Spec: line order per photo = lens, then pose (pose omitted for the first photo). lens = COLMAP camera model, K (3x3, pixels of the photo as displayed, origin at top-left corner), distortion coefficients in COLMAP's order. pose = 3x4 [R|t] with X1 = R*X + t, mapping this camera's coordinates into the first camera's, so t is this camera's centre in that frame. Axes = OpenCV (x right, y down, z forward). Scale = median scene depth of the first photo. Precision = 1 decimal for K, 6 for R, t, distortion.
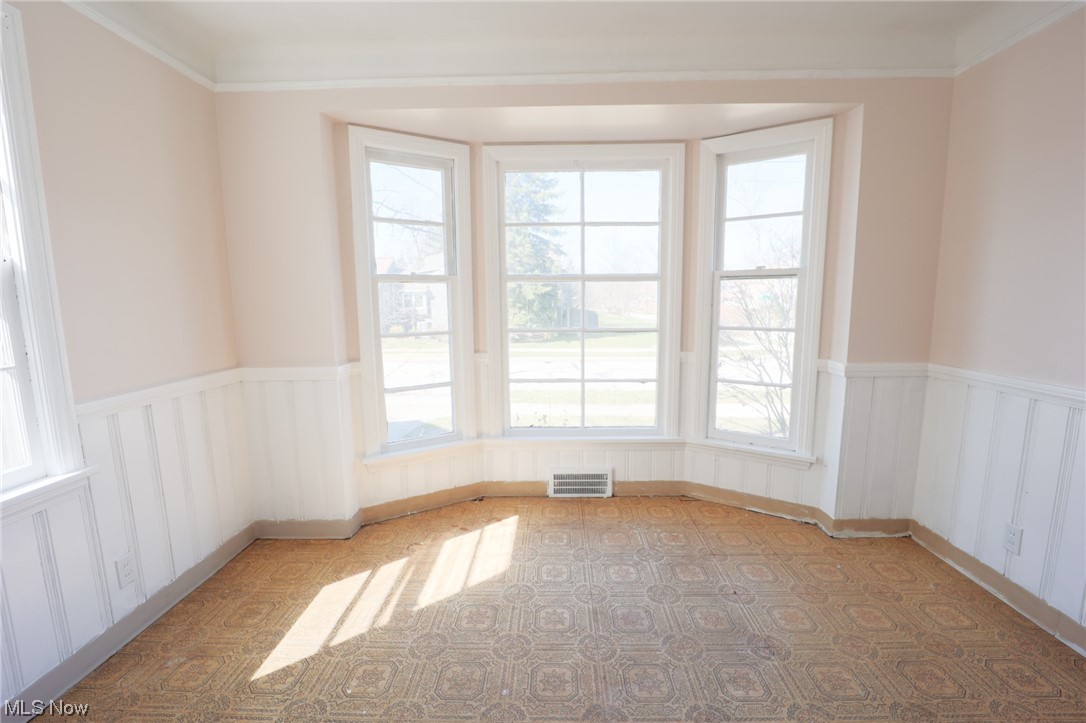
lens RADIAL K [[473.3, 0, 545.6], [0, 473.3, 364.7], [0, 0, 1]] dist [-0.014084, -0.001549]
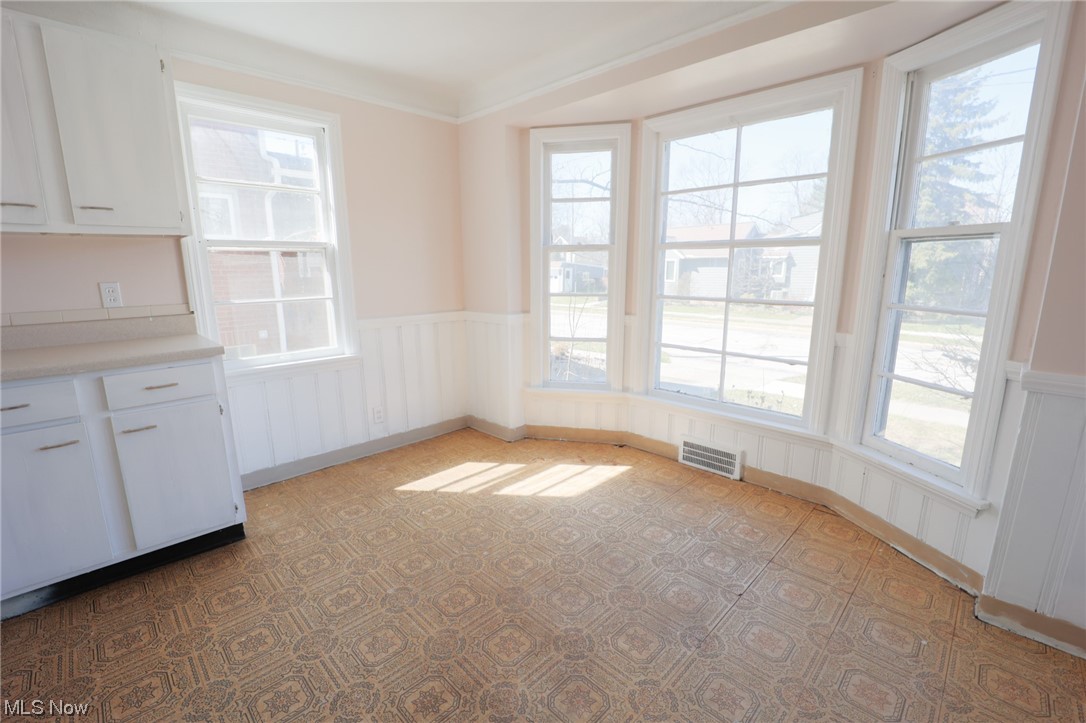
lens RADIAL K [[473.3, 0, 543.6], [0, 473.3, 363.2], [0, 0, 1]] dist [-0.014084, -0.001549]
pose [[0.723105, 0.144754, -0.675400, 0.507543], [-0.099821, 0.989430, 0.105186, -0.010613], [0.683487, -0.008642, 0.729911, 0.063236]]
